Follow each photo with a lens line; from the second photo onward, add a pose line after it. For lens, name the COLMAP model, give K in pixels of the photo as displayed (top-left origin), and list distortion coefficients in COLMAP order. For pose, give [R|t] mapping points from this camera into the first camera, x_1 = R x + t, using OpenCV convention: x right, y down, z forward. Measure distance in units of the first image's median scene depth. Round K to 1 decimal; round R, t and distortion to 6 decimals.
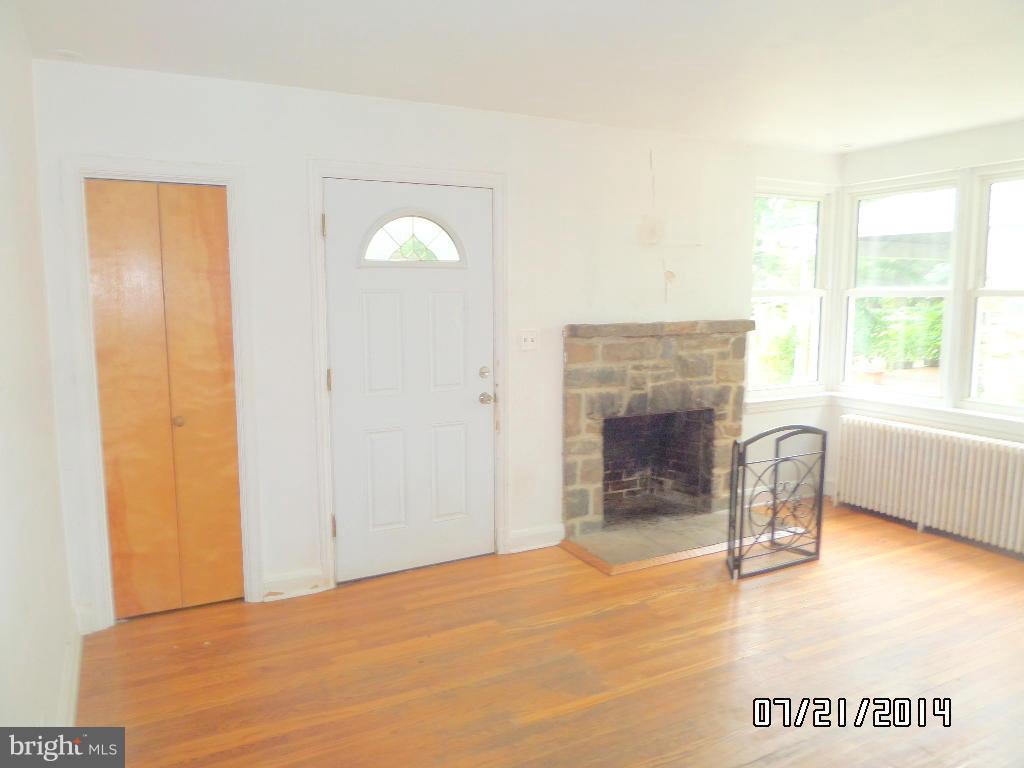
lens RADIAL K [[740.2, 0, 512.0], [0, 740.2, 384.0], [0, 0, 1]] dist [-0.002495, -0.001169]
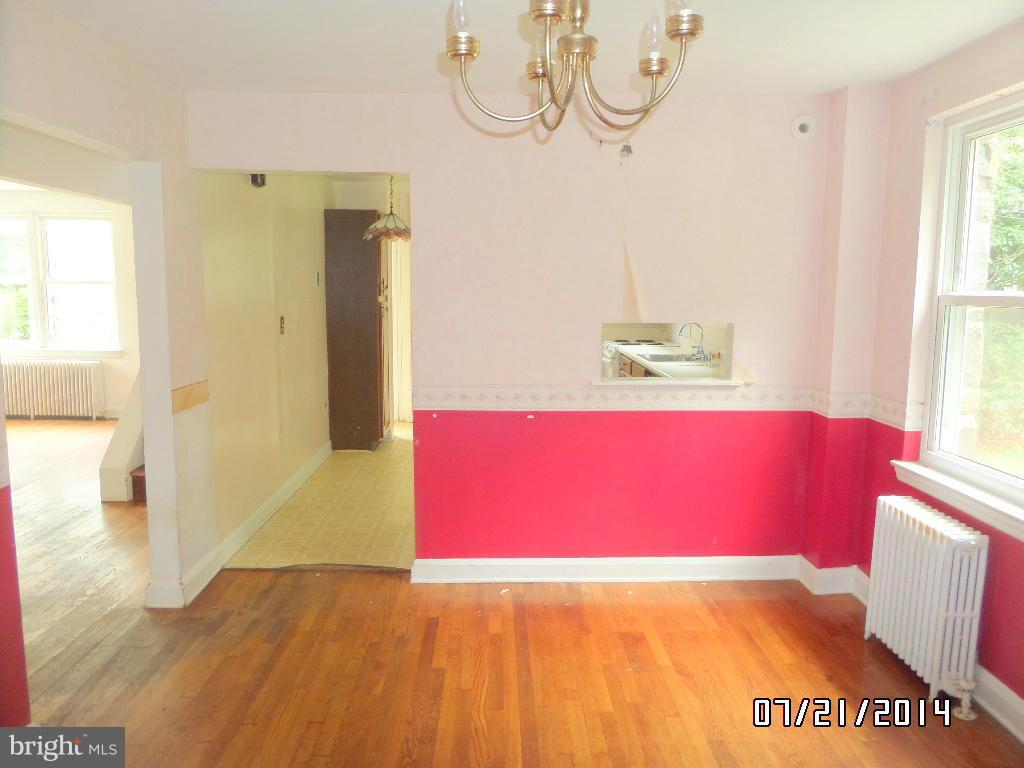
lens RADIAL K [[740.2, 0, 512.0], [0, 740.2, 384.0], [0, 0, 1]] dist [-0.002495, -0.001169]
pose [[0.448914, -0.114236, 0.886243, -0.354355], [0.103299, 0.991780, 0.075515, 0.079820], [-0.887584, 0.057648, 0.457024, -0.599119]]
